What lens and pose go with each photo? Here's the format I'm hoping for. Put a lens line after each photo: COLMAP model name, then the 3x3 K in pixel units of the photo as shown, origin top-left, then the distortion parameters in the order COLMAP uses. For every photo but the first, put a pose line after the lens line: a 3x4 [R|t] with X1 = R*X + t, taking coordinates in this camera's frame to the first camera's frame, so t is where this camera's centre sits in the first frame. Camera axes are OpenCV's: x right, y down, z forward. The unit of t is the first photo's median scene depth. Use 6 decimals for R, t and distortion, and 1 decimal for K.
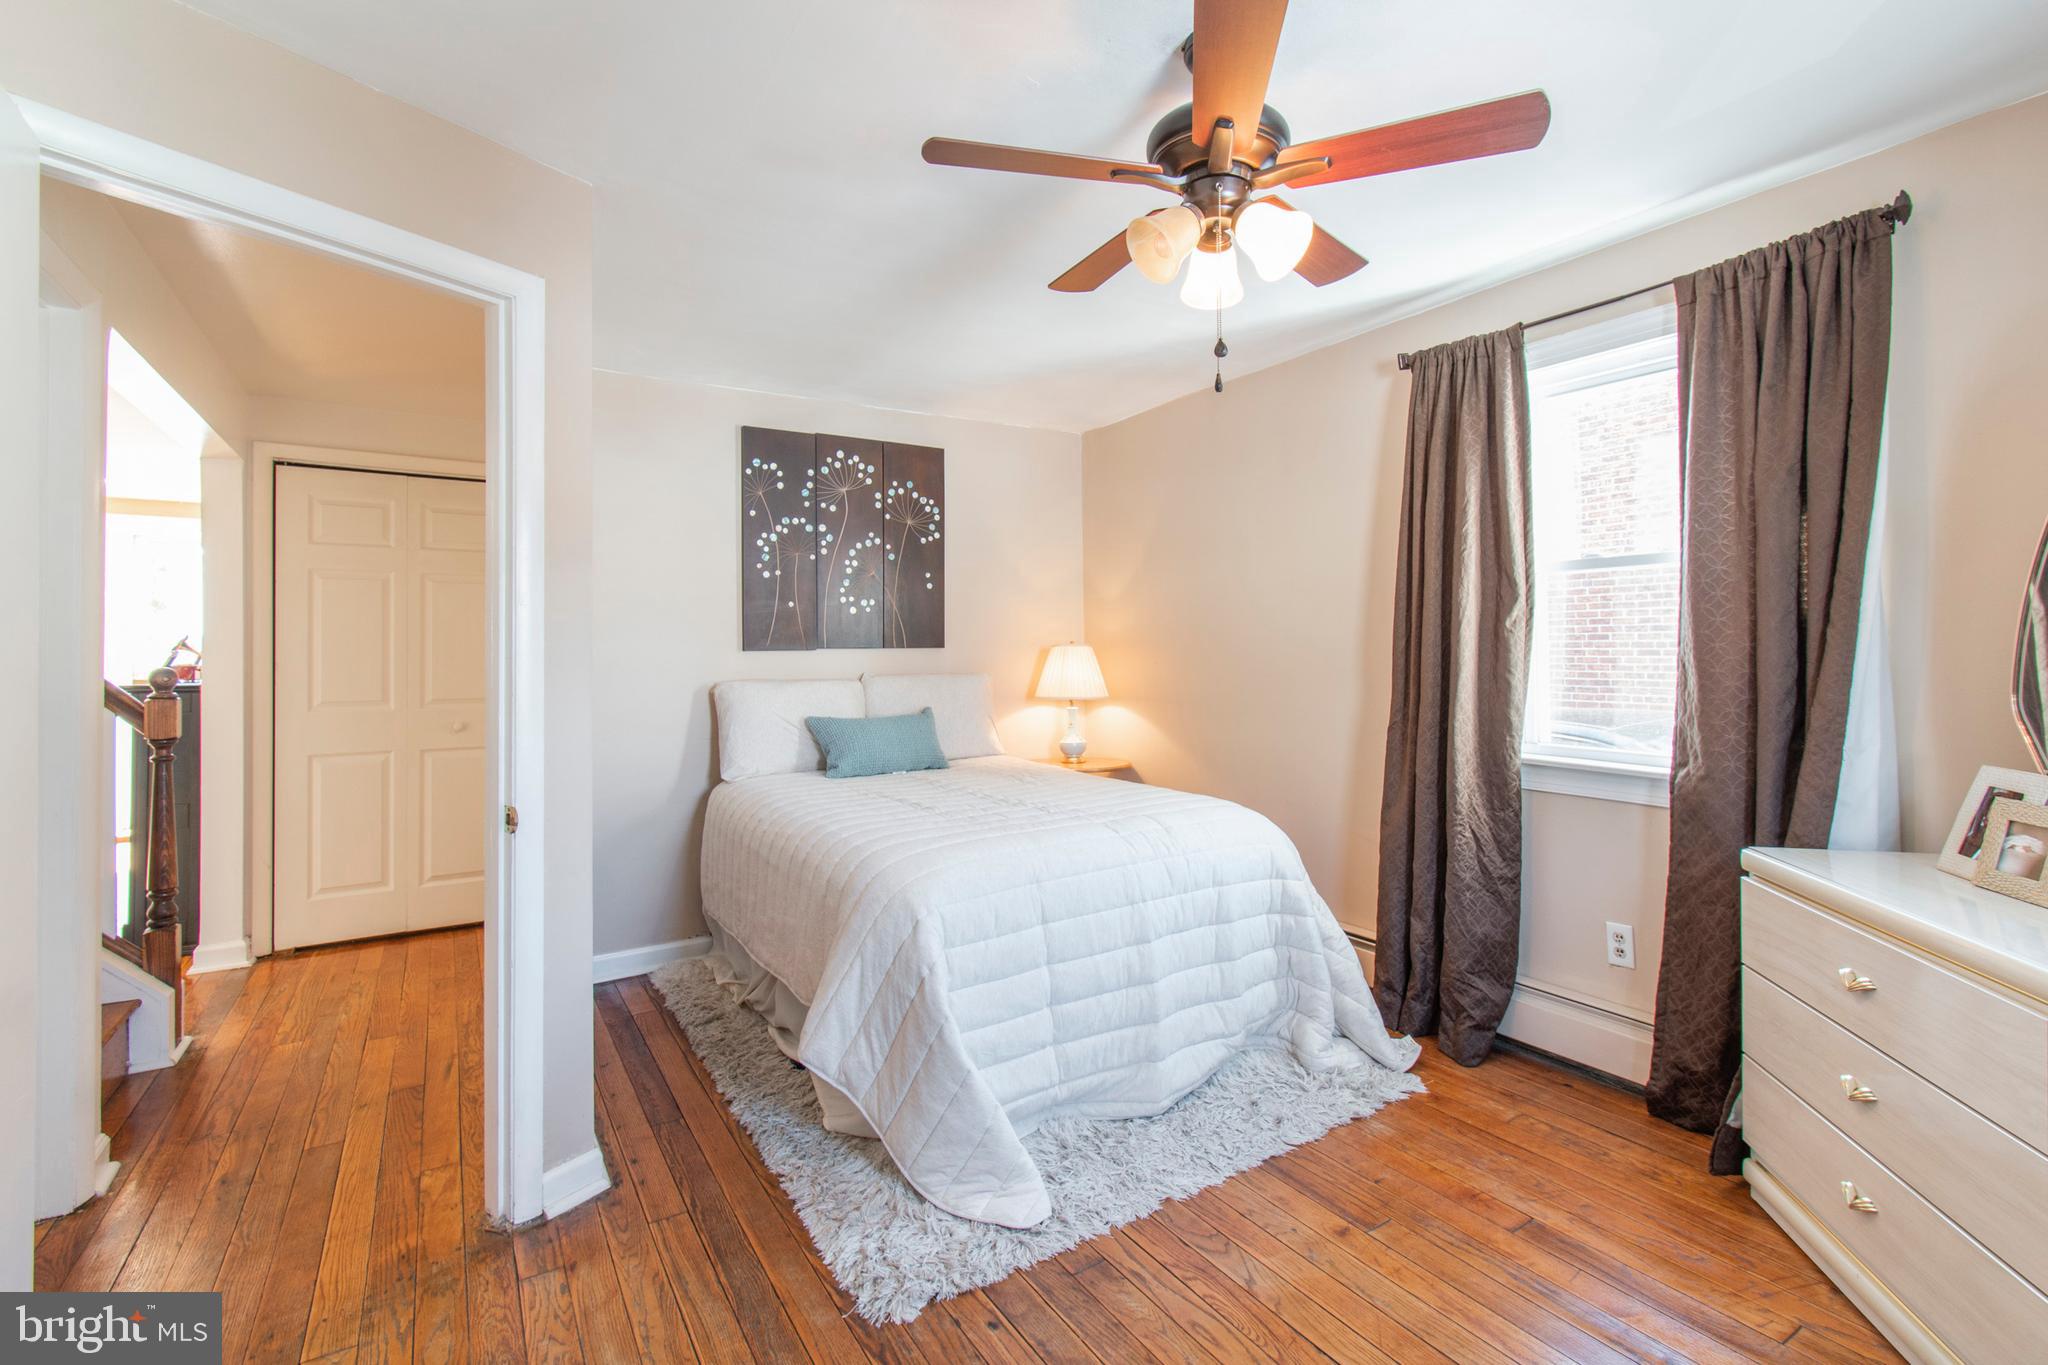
lens RADIAL K [[919.8, 0, 1033.1], [0, 919.8, 660.5], [0, 0, 1]] dist [-0.000996, -0.000269]
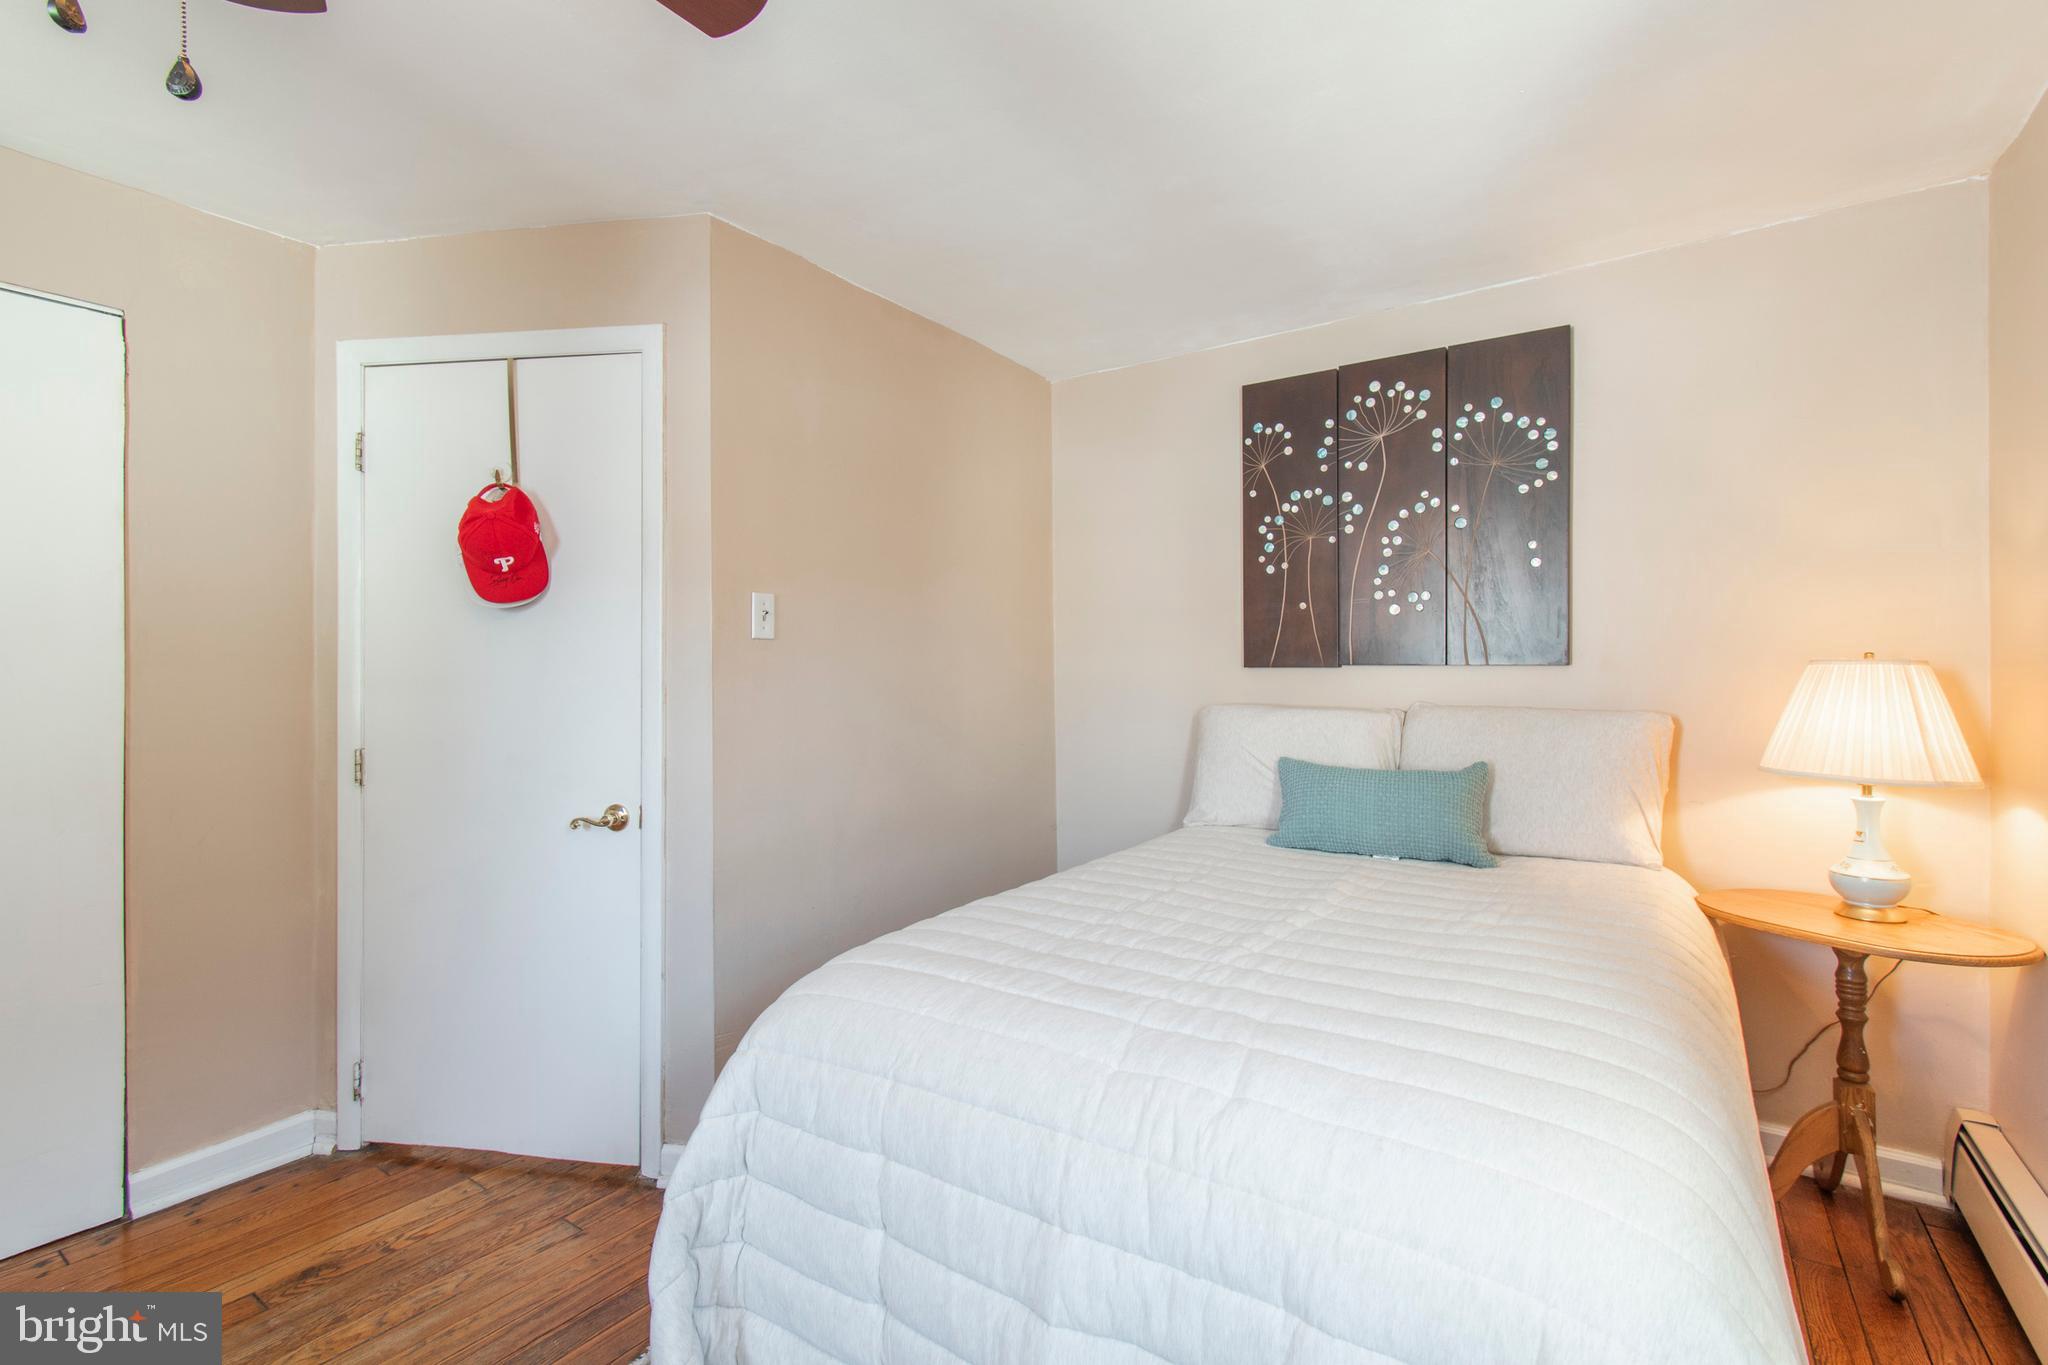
lens RADIAL K [[919.8, 0, 1033.1], [0, 919.8, 660.5], [0, 0, 1]] dist [-0.000996, -0.000269]
pose [[0.392149, 0.005505, -0.919885, 0.330399], [-0.010642, 0.999942, 0.001447, -0.015154], [0.919840, 0.009222, 0.392185, 0.491111]]
